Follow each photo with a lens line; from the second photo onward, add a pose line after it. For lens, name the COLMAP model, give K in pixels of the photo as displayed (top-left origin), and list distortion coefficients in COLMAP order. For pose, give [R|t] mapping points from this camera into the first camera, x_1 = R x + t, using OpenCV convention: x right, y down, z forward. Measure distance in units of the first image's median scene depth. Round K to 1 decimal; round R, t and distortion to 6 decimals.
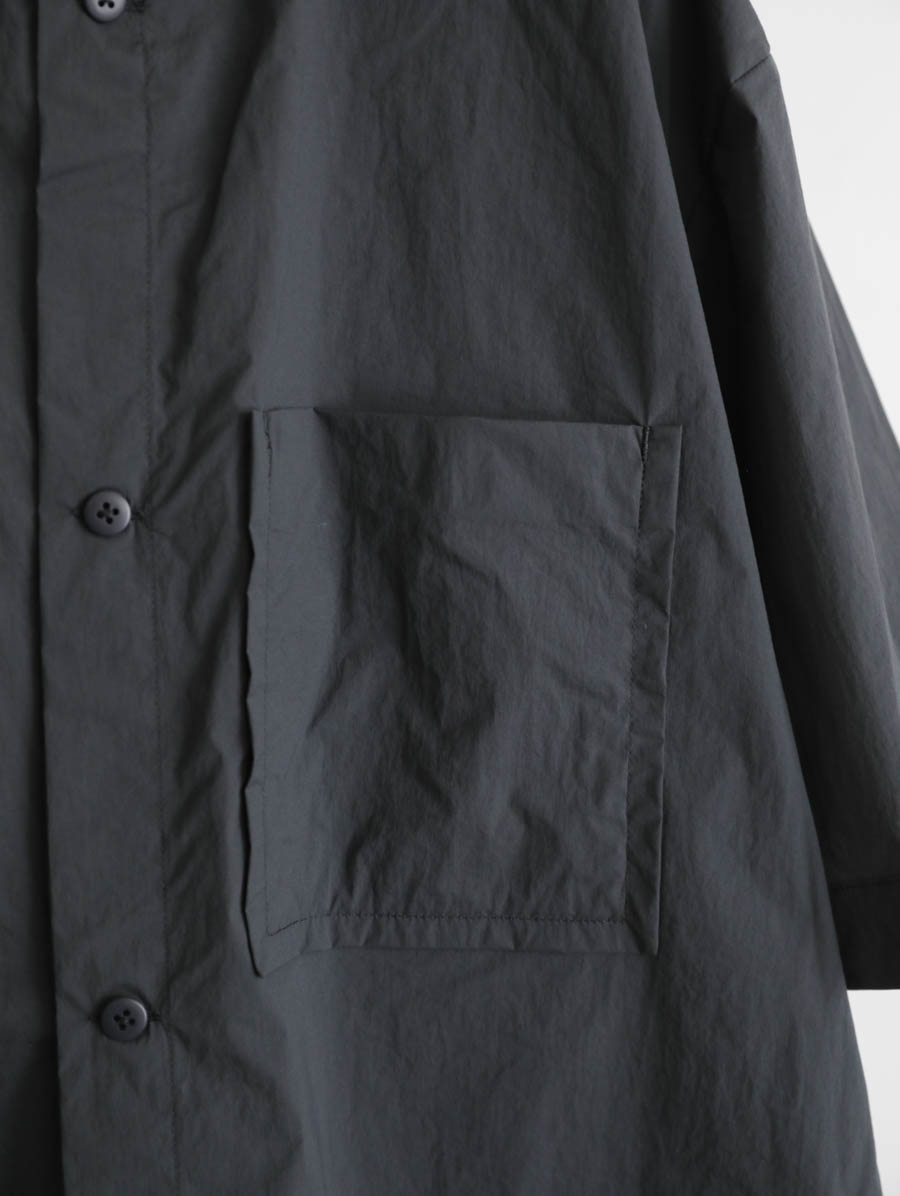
lens RADIAL K [[1794.0, 0, 450.0], [0, 1794.0, 598.0], [0, 0, 1]] dist [0.001610, -0.004860]
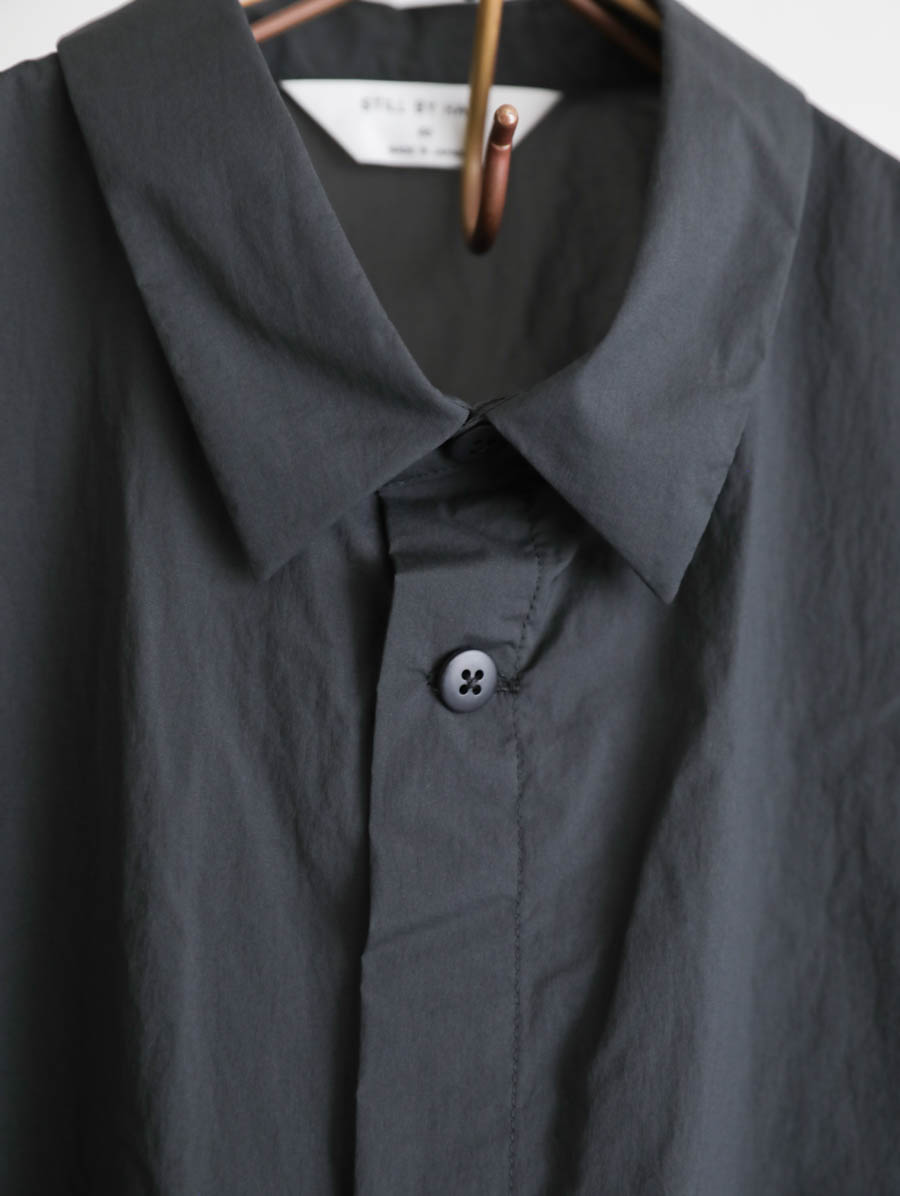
lens RADIAL K [[1683.9, 0, 450.0], [0, 1683.9, 598.0], [0, 0, 1]] dist [0.015052, 0.046030]
pose [[0.995111, 0.011146, -0.098129, -0.125599], [-0.028889, 0.983003, -0.181301, -0.229138], [0.094441, 0.183250, 0.978520, 0.325588]]
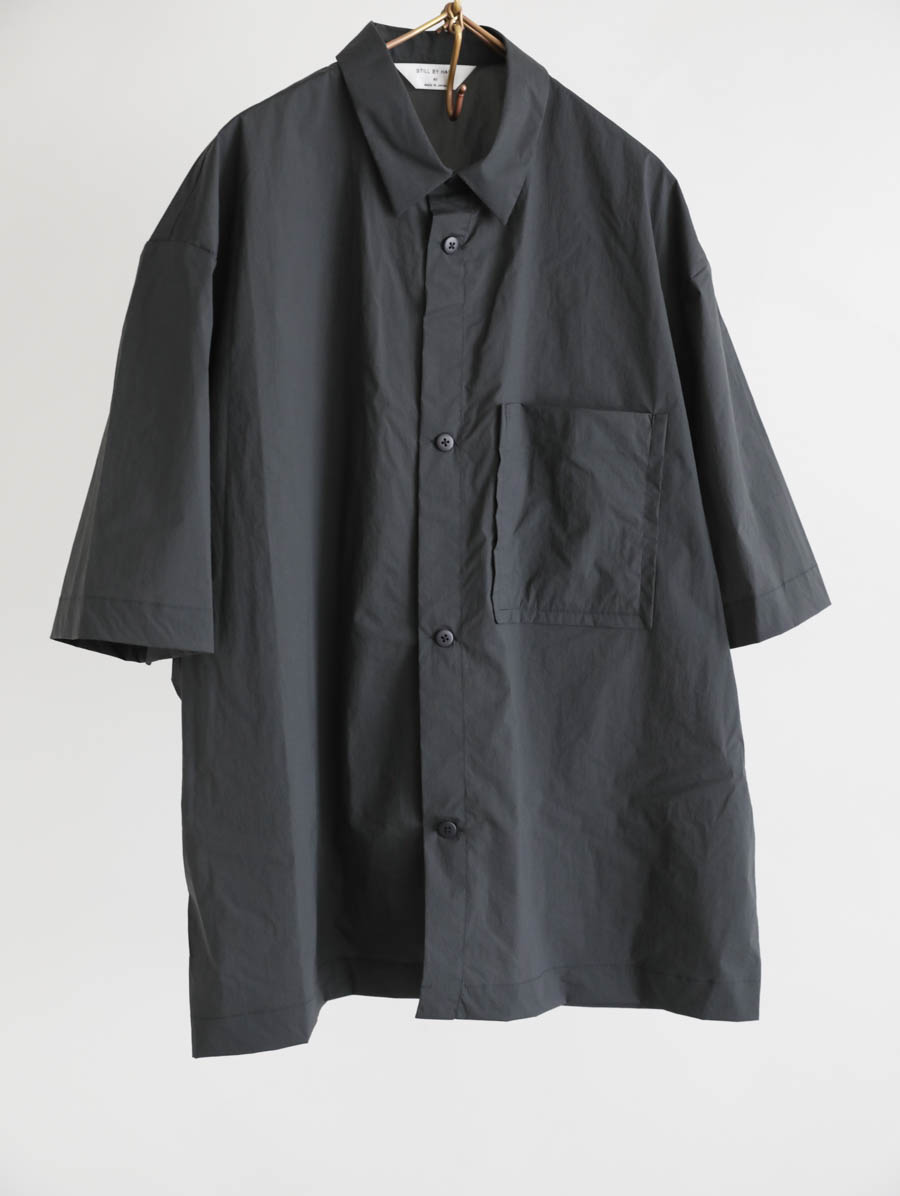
lens RADIAL K [[1683.9, 0, 450.0], [0, 1683.9, 598.0], [0, 0, 1]] dist [0.015052, 0.046030]
pose [[0.999510, 0.026666, -0.016403, -0.129599], [-0.026371, 0.999491, 0.017972, 0.127042], [0.016873, -0.017530, 0.999704, -1.368145]]
